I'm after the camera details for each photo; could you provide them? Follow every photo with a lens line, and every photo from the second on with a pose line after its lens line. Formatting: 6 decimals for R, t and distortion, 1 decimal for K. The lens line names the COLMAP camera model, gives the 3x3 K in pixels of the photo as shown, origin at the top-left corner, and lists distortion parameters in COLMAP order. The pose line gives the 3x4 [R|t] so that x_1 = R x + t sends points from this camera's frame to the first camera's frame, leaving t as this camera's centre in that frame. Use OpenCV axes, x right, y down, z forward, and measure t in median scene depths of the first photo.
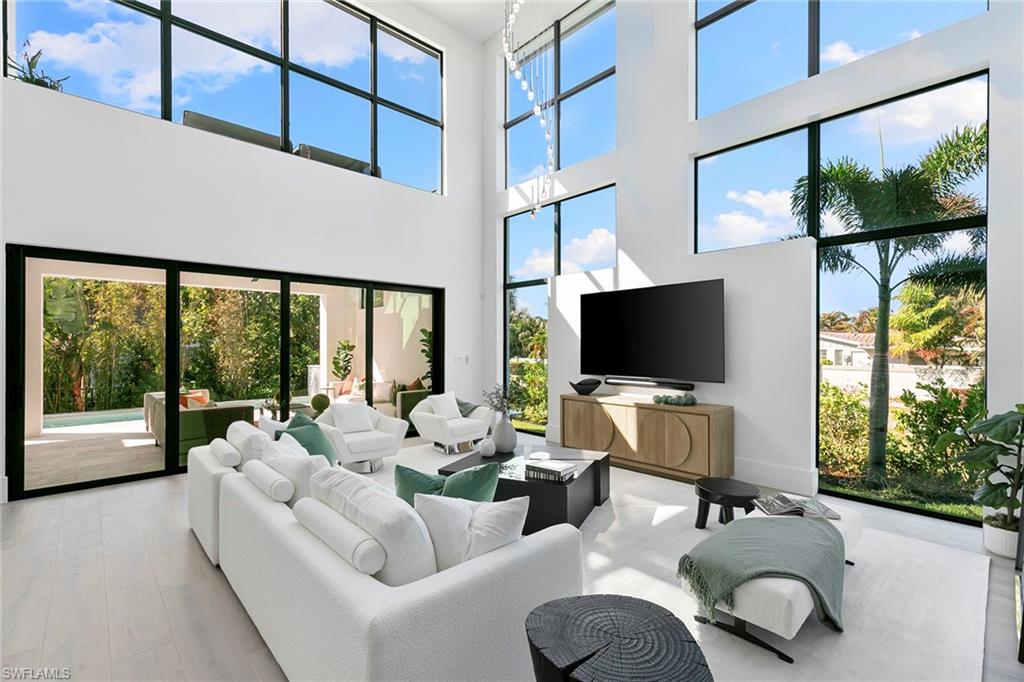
lens RADIAL K [[453.7, 0, 512.0], [0, 453.7, 341.0], [0, 0, 1]] dist [0.004927, -0.000075]
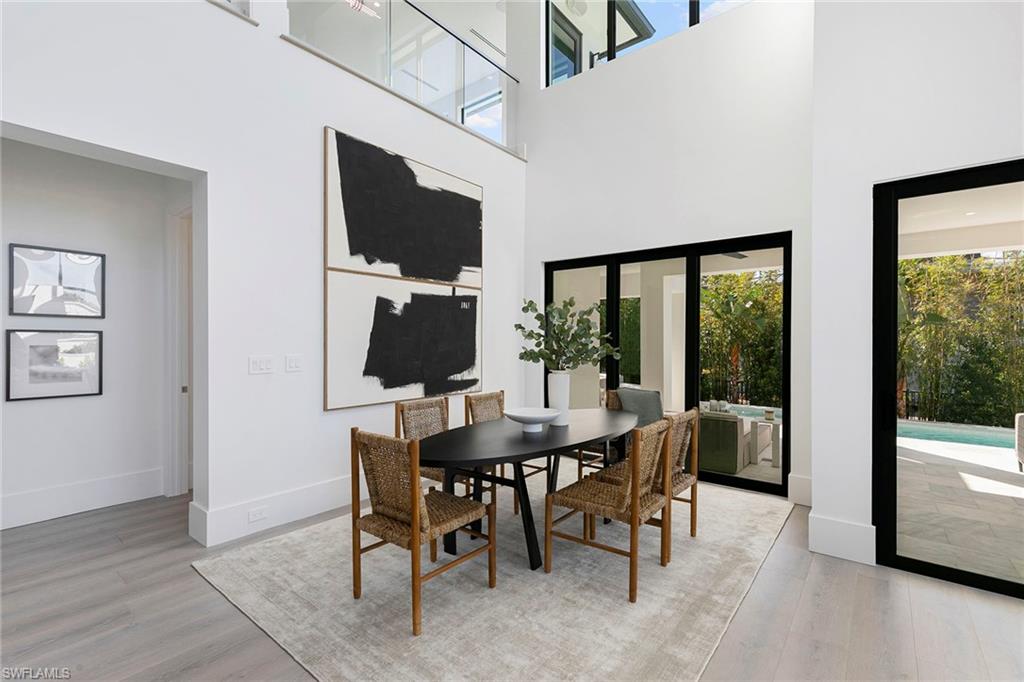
lens RADIAL K [[458.6, 0, 512.0], [0, 458.6, 341.0], [0, 0, 1]] dist [0.006203, 0.000613]
pose [[0.143957, -0.001395, -0.989583, -0.309211], [0.001184, 0.999999, -0.001237, 0.012212], [0.989583, -0.000994, 0.143959, 0.224073]]
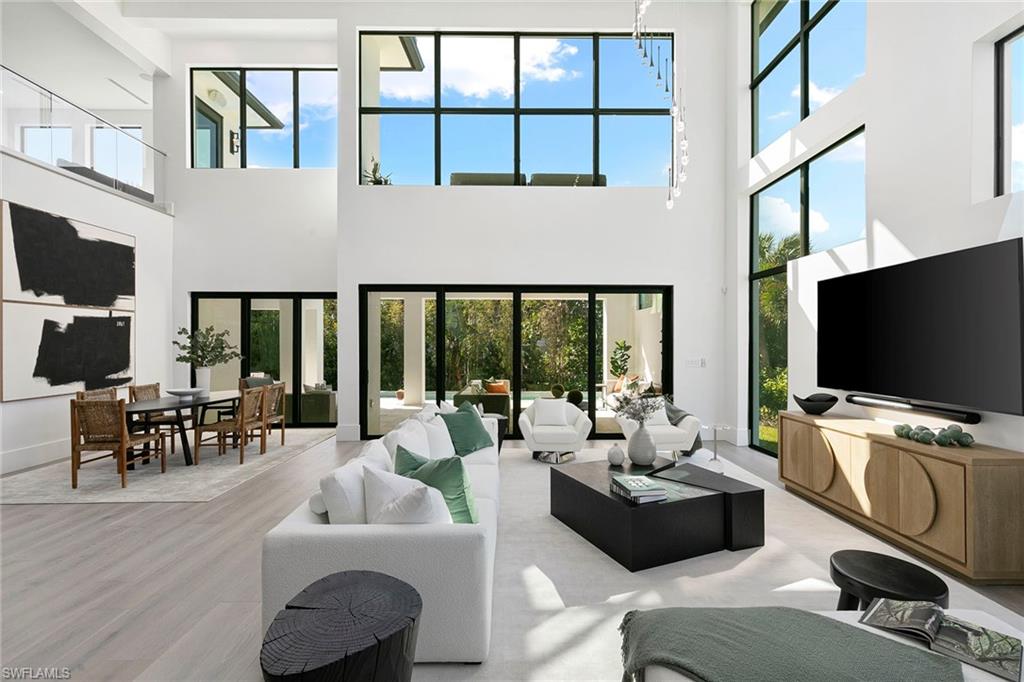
lens RADIAL K [[458.6, 0, 512.0], [0, 458.6, 341.0], [0, 0, 1]] dist [0.006203, 0.000613]
pose [[0.742390, -0.002661, -0.669963, 0.262827], [0.004151, 0.999991, 0.000627, -0.005092], [0.669955, -0.003246, 0.742394, 0.081746]]
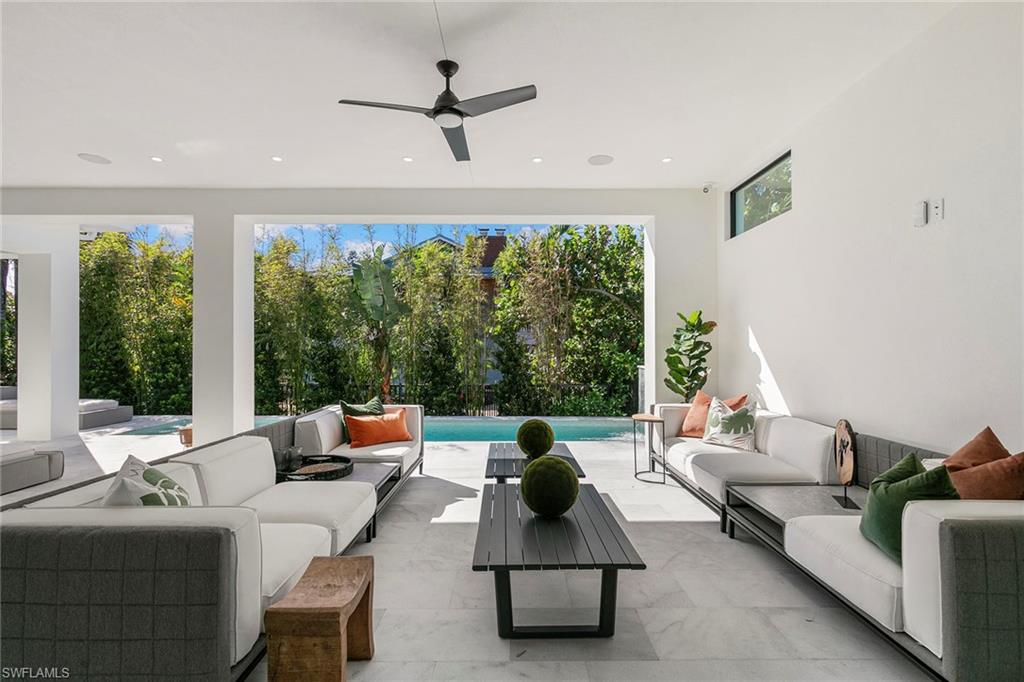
lens RADIAL K [[507.7, 0, 512.0], [0, 507.7, 341.0], [0, 0, 1]] dist [0.000178, 0.000039]
pose [[0.743554, -0.005815, -0.668651, -0.286601], [0.004696, 0.999983, -0.003475, 0.049999], [0.668660, -0.000557, 0.743568, 0.881204]]
